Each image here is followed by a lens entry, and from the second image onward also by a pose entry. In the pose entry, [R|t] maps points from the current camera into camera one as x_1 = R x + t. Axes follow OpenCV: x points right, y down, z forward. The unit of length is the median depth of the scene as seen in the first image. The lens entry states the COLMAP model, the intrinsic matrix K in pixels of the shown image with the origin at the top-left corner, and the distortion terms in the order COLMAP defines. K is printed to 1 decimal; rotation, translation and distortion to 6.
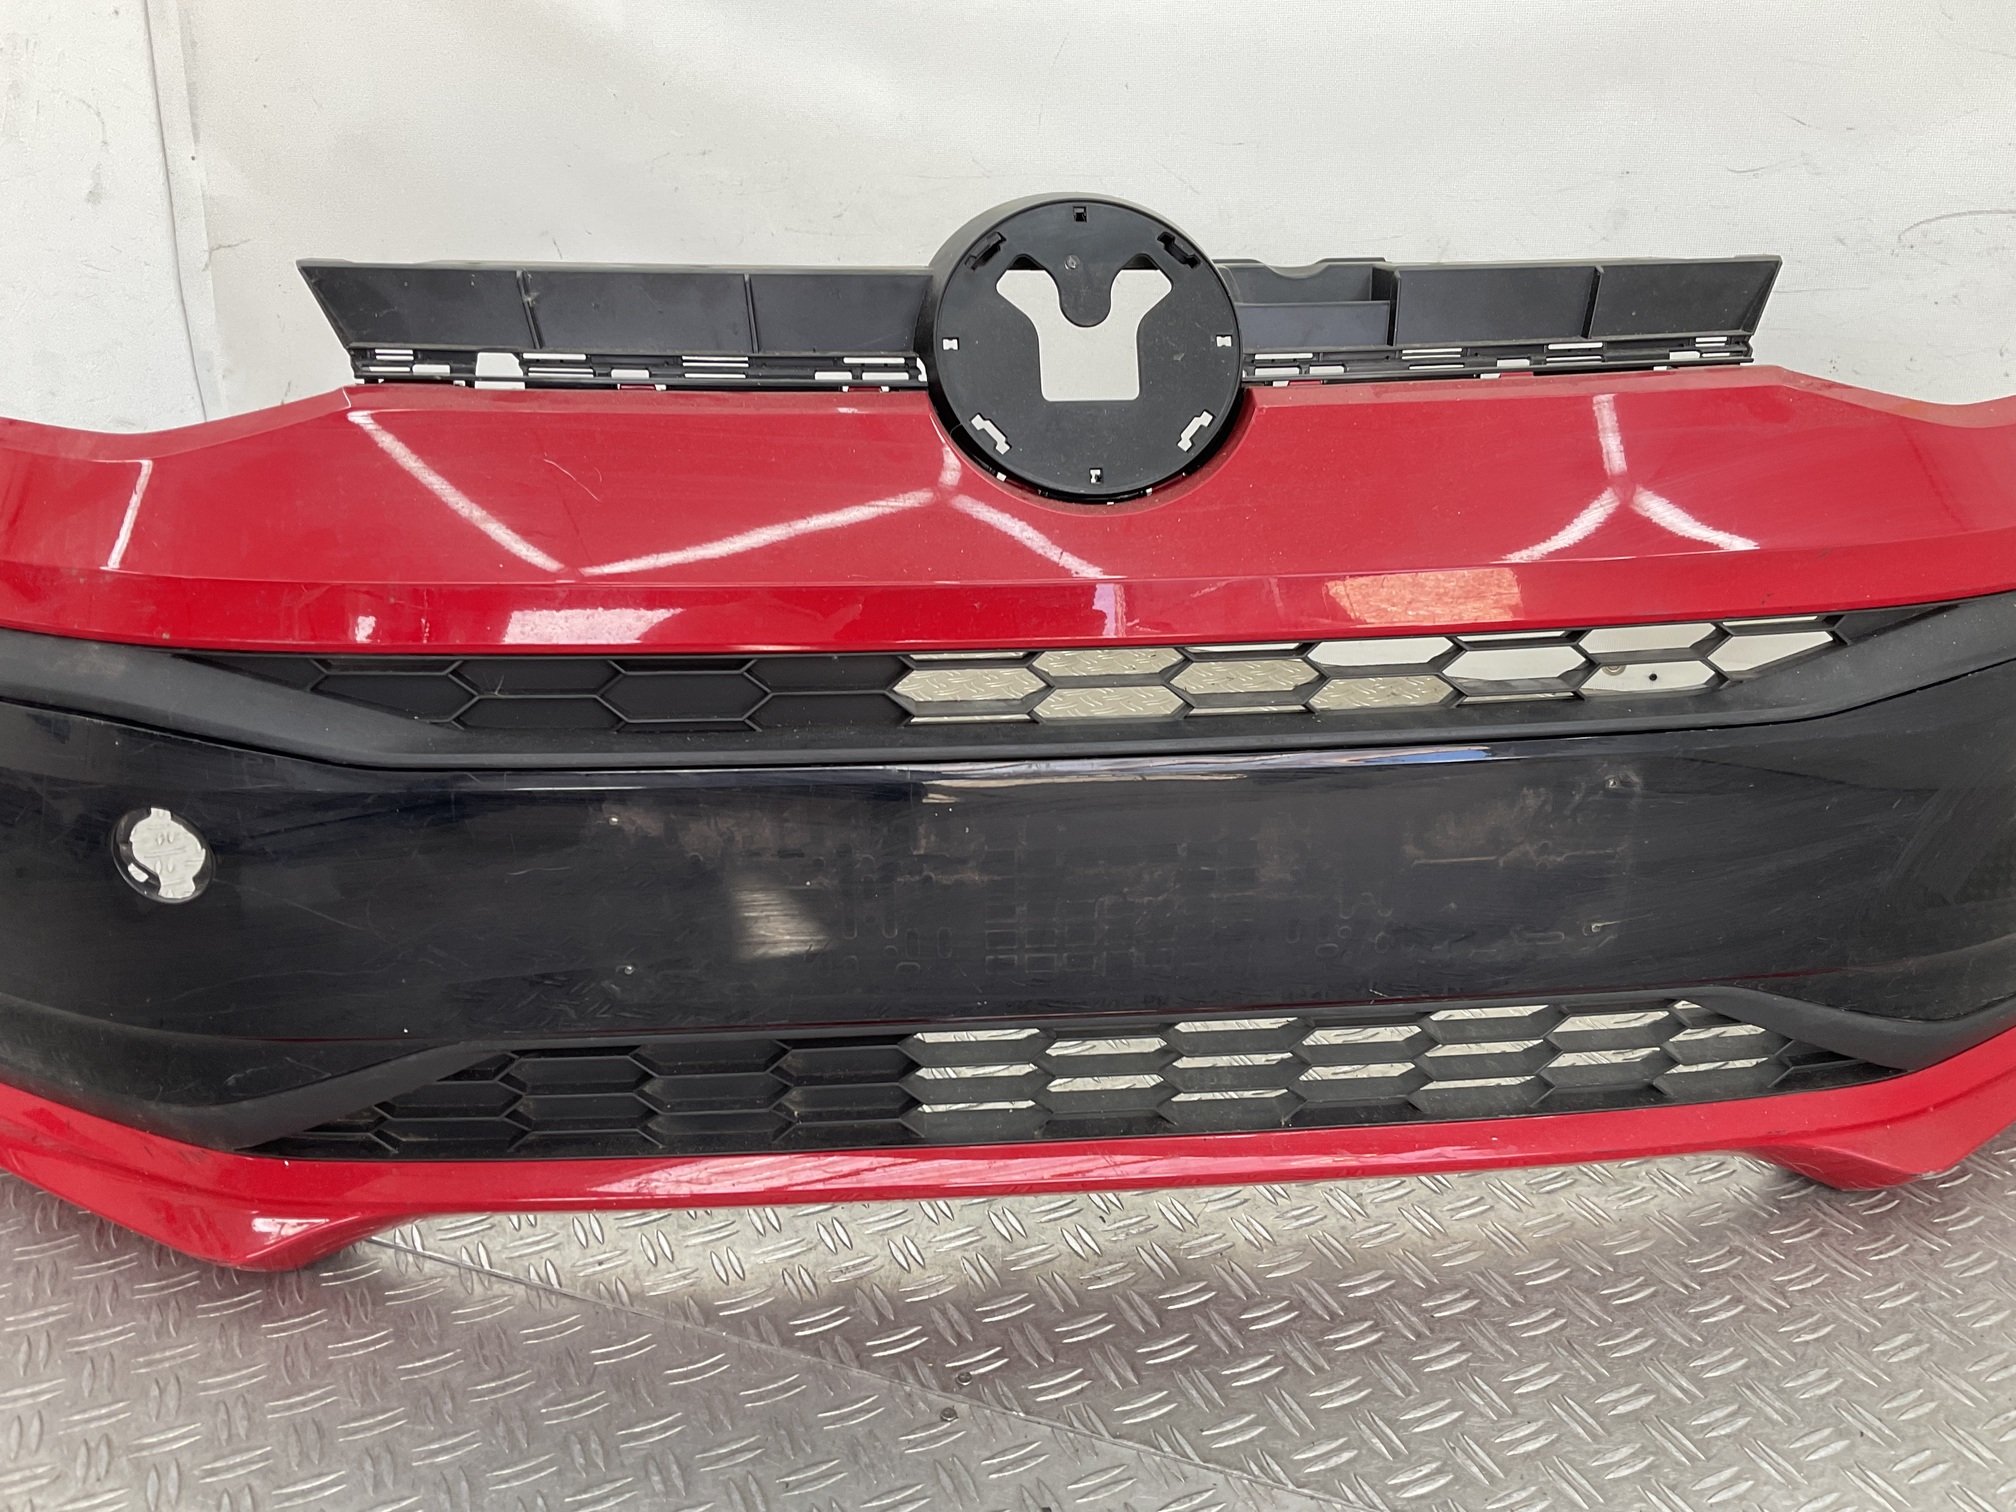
lens RADIAL K [[1680.6, 0, 1008.1], [0, 1680.6, 754.0], [0, 0, 1]] dist [0.071341, -0.132286]
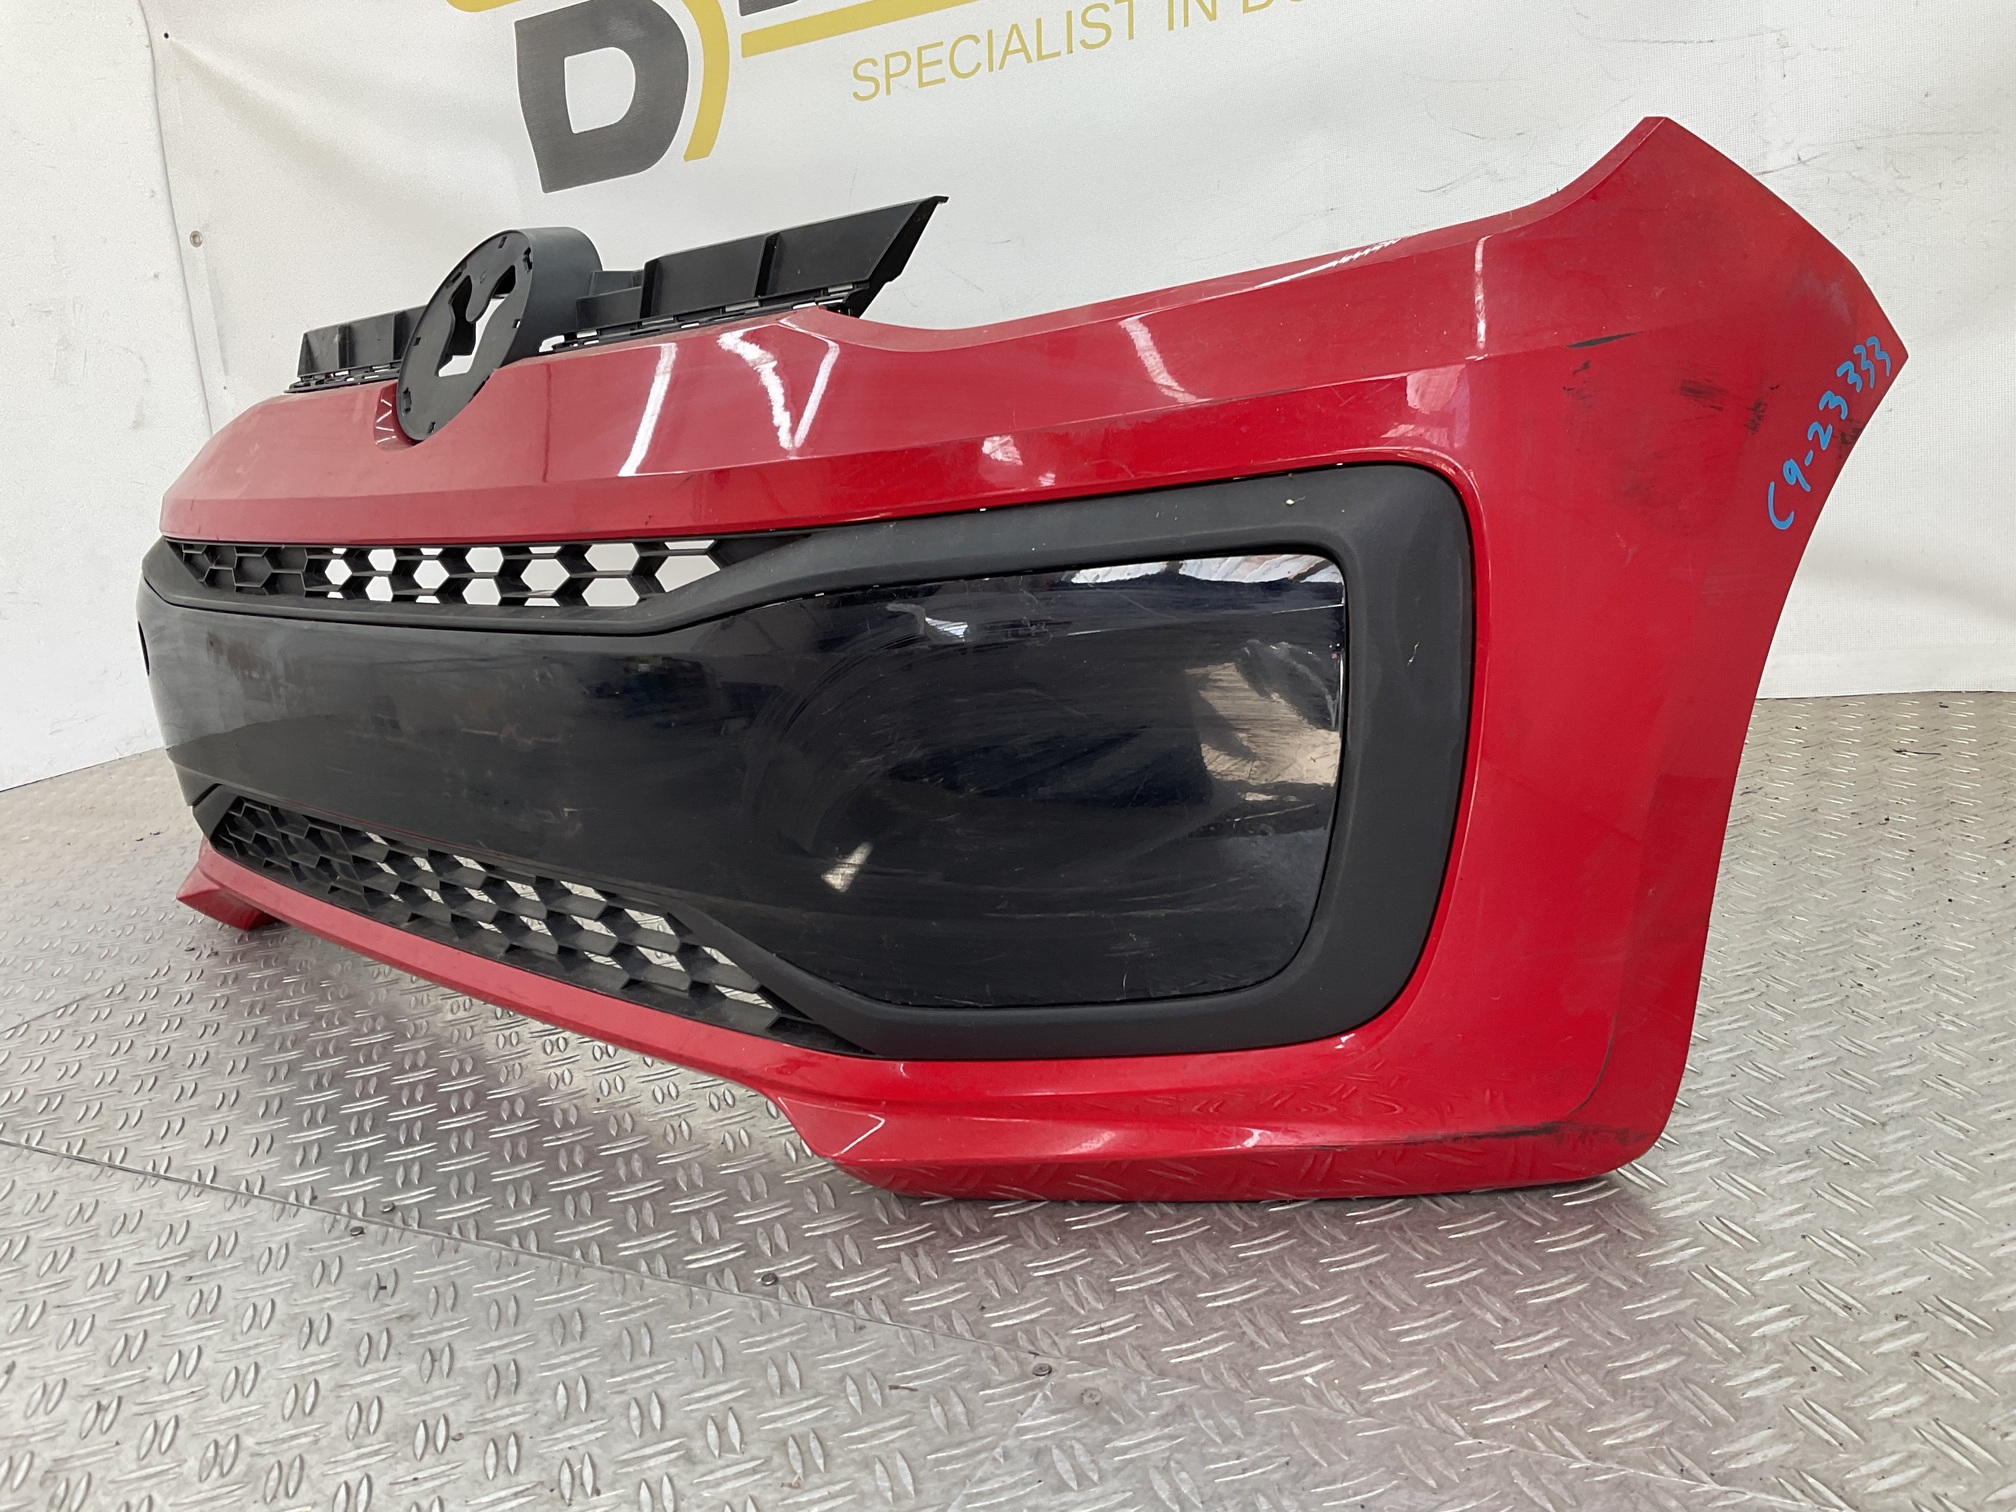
lens RADIAL K [[1680.6, 0, 1007.6], [0, 1680.6, 757.0], [0, 0, 1]] dist [0.071341, -0.132286]
pose [[0.982304, -0.084504, -0.167147, 0.589263], [0.061850, 0.988724, -0.136381, 0.248244], [0.176787, 0.123630, 0.976454, -0.068567]]
